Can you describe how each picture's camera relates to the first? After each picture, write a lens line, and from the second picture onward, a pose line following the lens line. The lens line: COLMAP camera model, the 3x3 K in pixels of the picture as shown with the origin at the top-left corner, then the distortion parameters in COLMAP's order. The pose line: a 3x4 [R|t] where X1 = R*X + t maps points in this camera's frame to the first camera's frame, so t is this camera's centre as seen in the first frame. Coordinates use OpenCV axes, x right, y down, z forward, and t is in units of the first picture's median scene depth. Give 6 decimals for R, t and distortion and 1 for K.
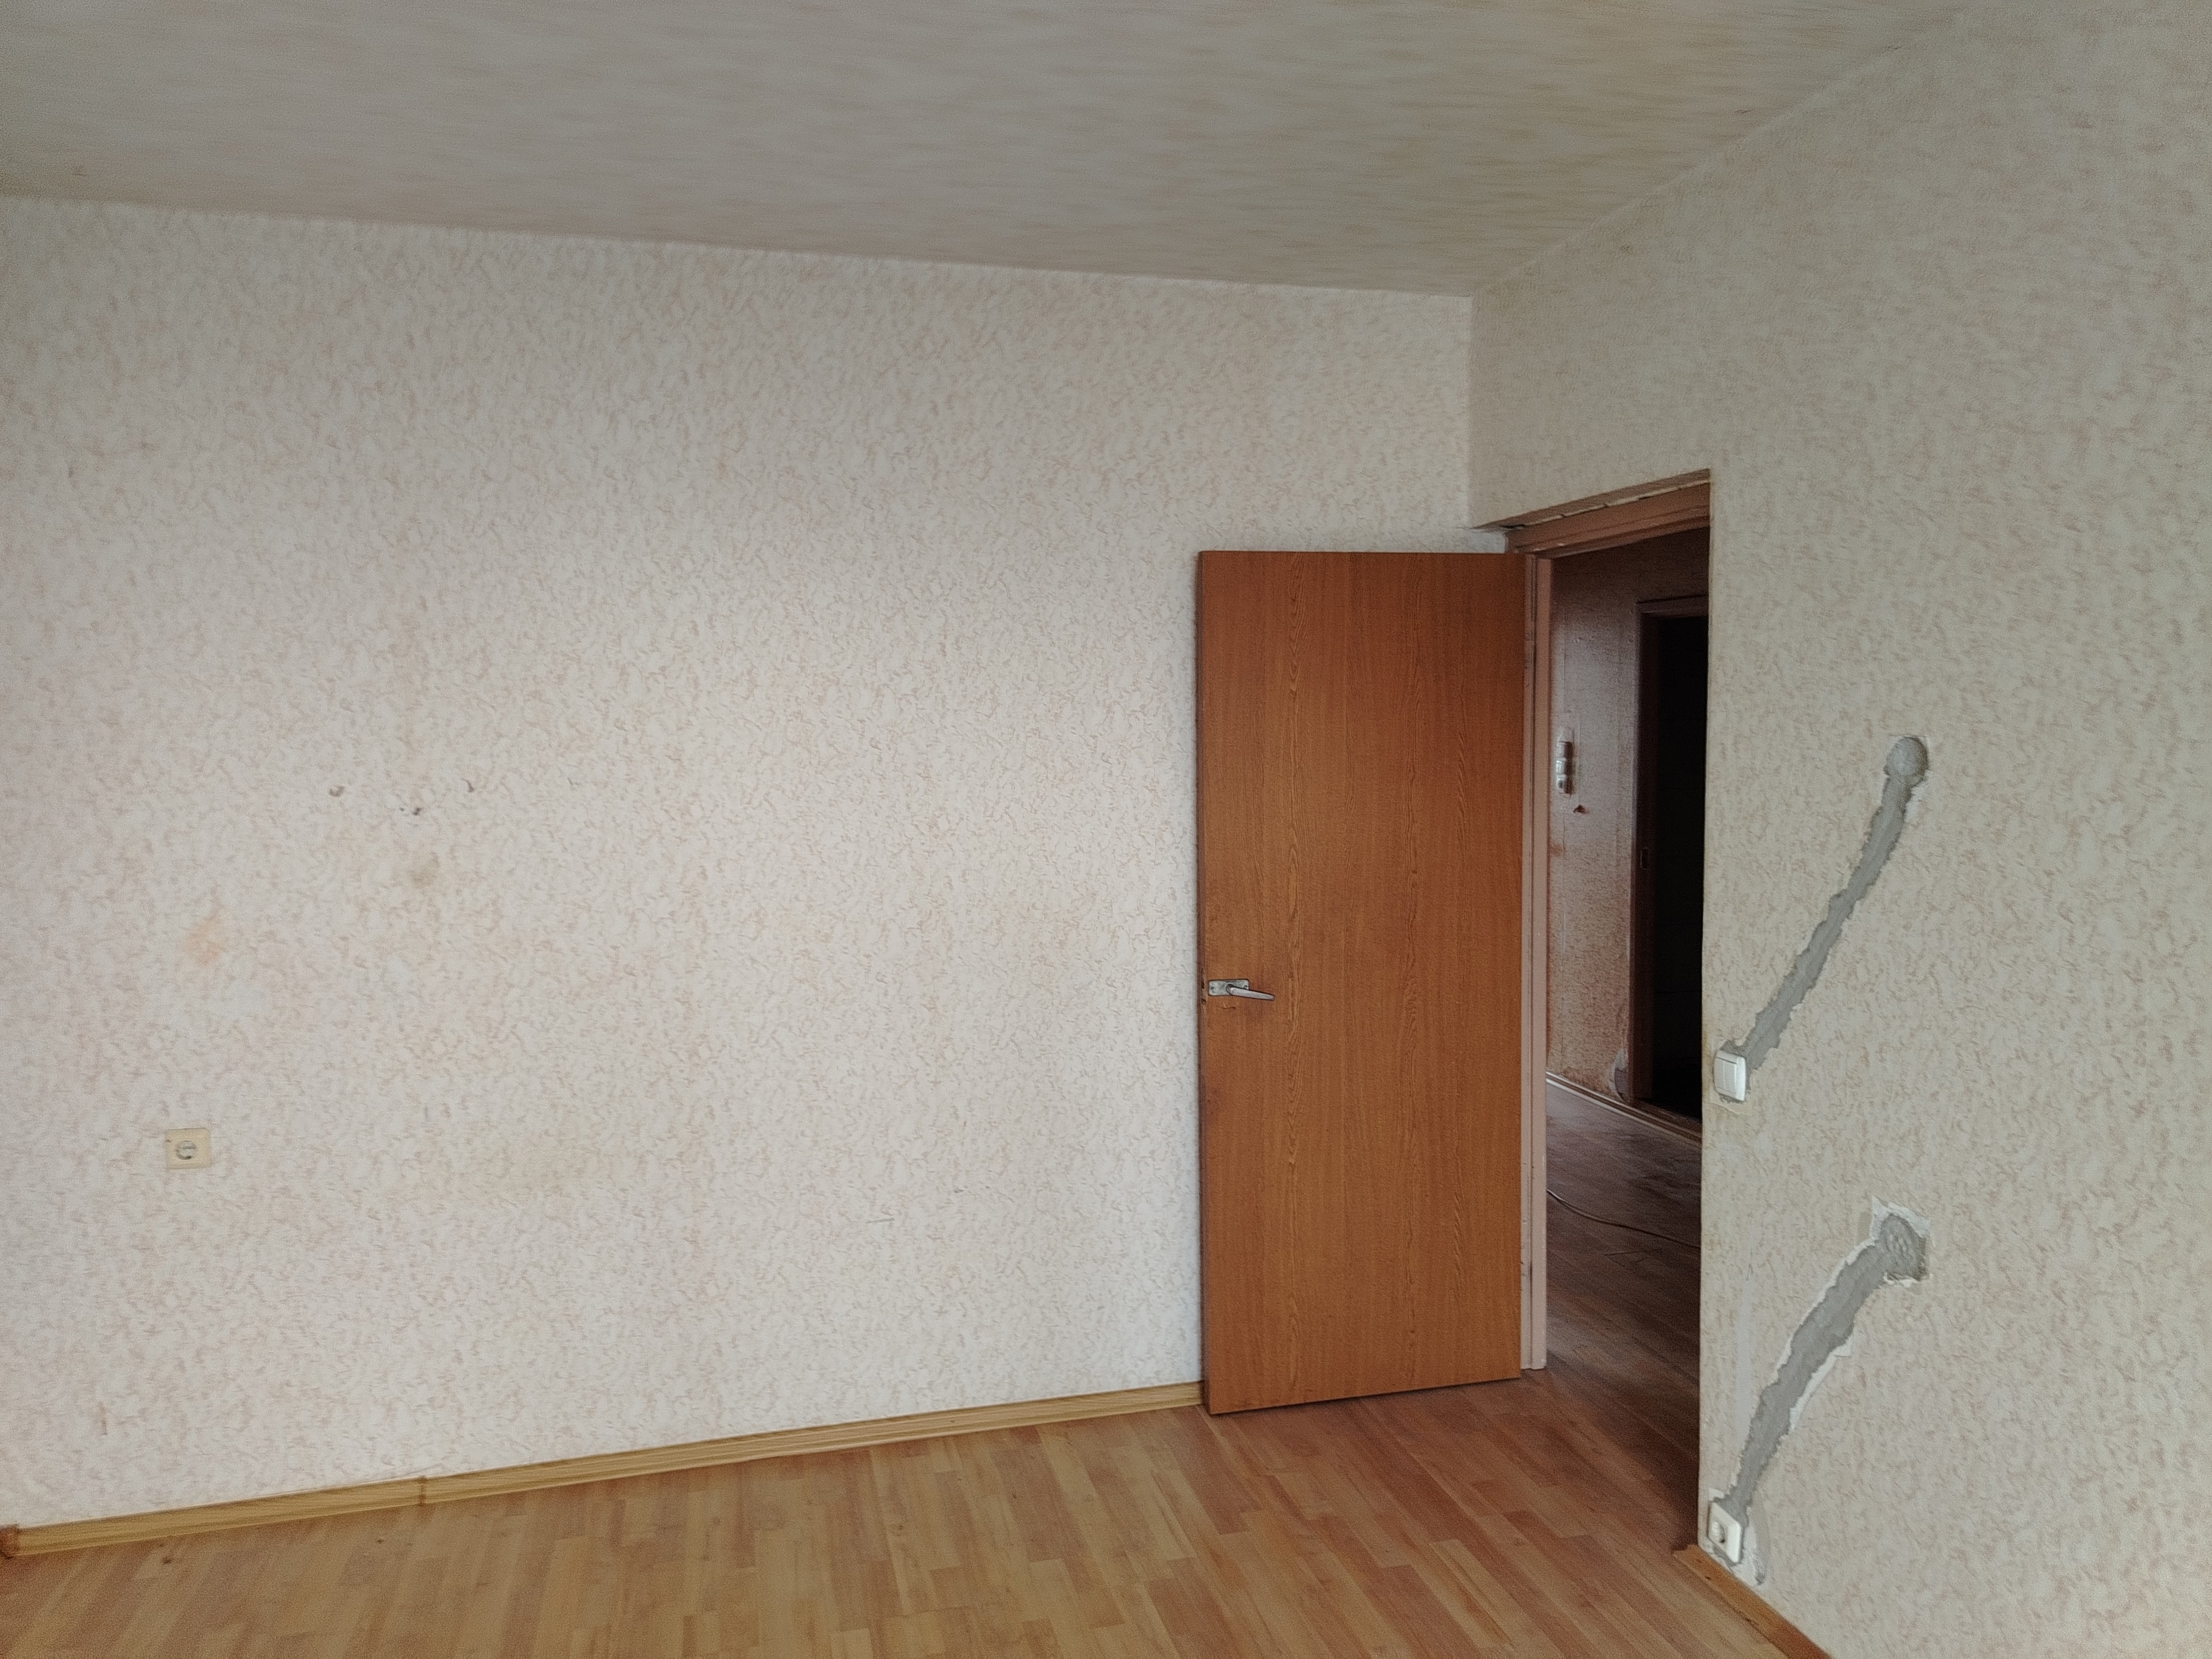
lens RADIAL K [[1530.8, 0, 1106.0], [0, 1530.8, 829.5], [0, 0, 1]] dist [0.070389, -0.000930]
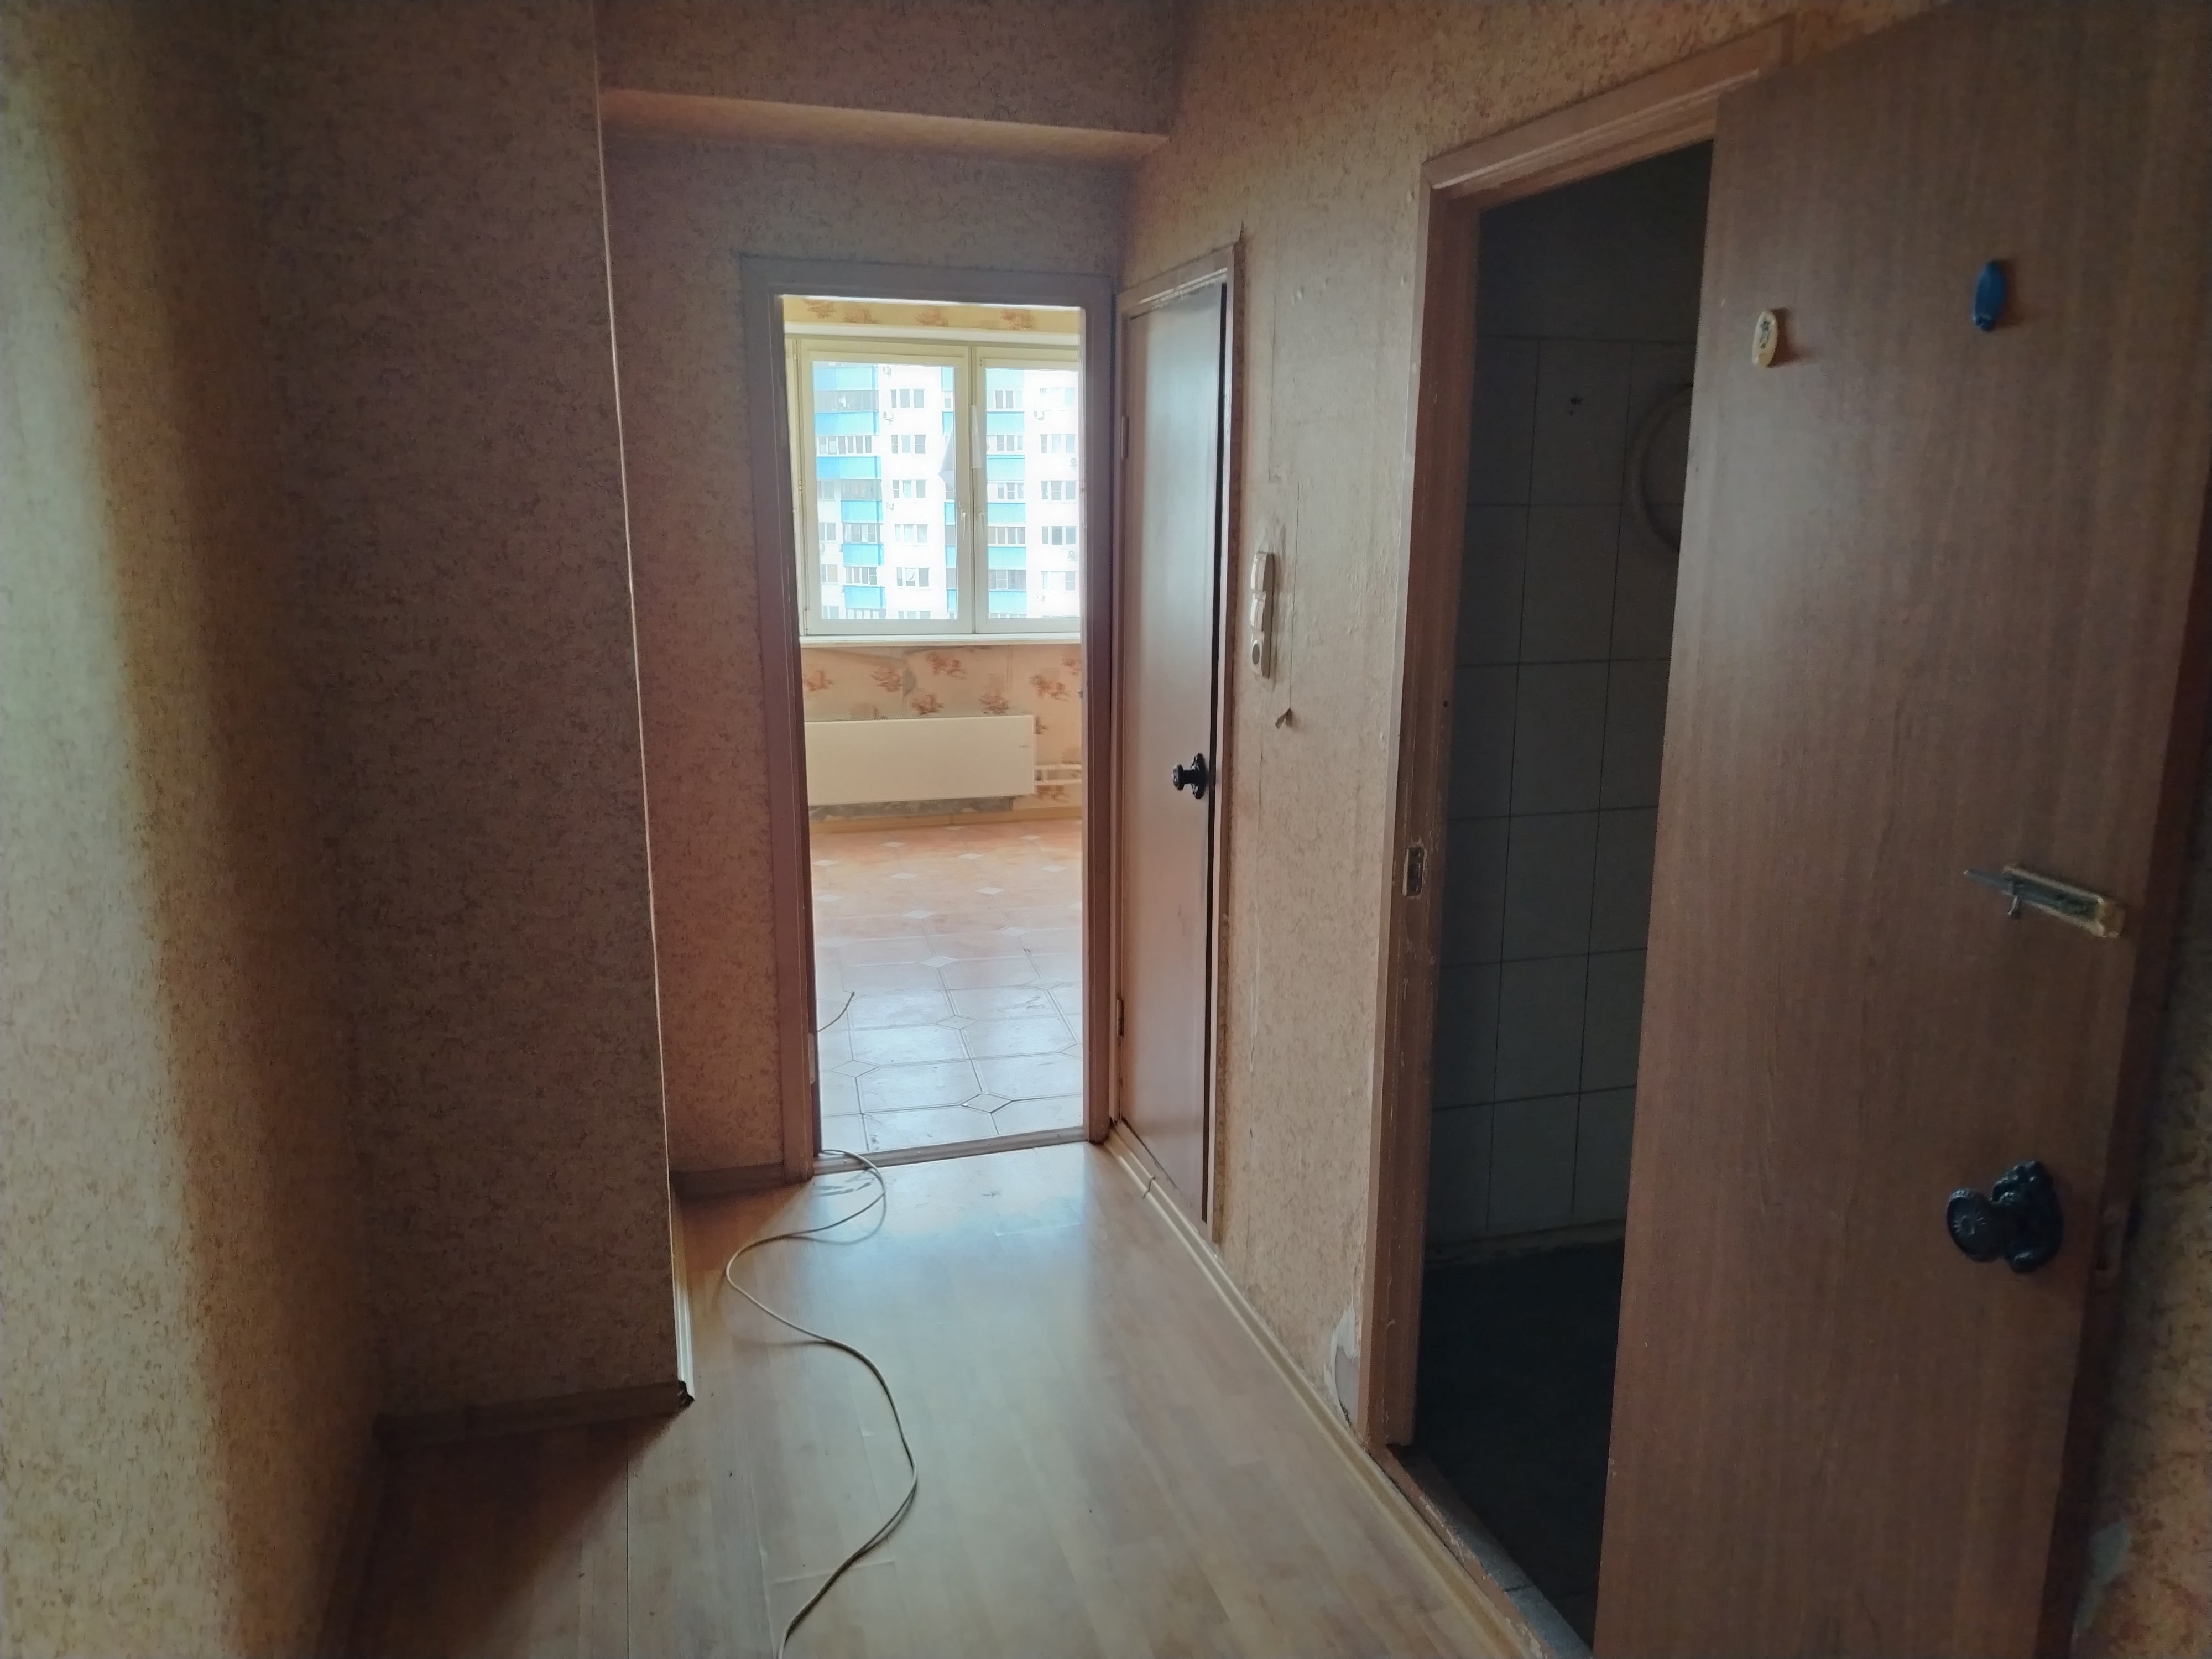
lens RADIAL K [[1530.8, 0, 1106.0], [0, 1530.8, 829.5], [0, 0, 1]] dist [0.070389, -0.000930]
pose [[0.998939, -0.000680, 0.046047, 0.237294], [-0.006525, 0.987712, 0.156147, -0.047848], [-0.045587, -0.156282, 0.986660, 0.583647]]
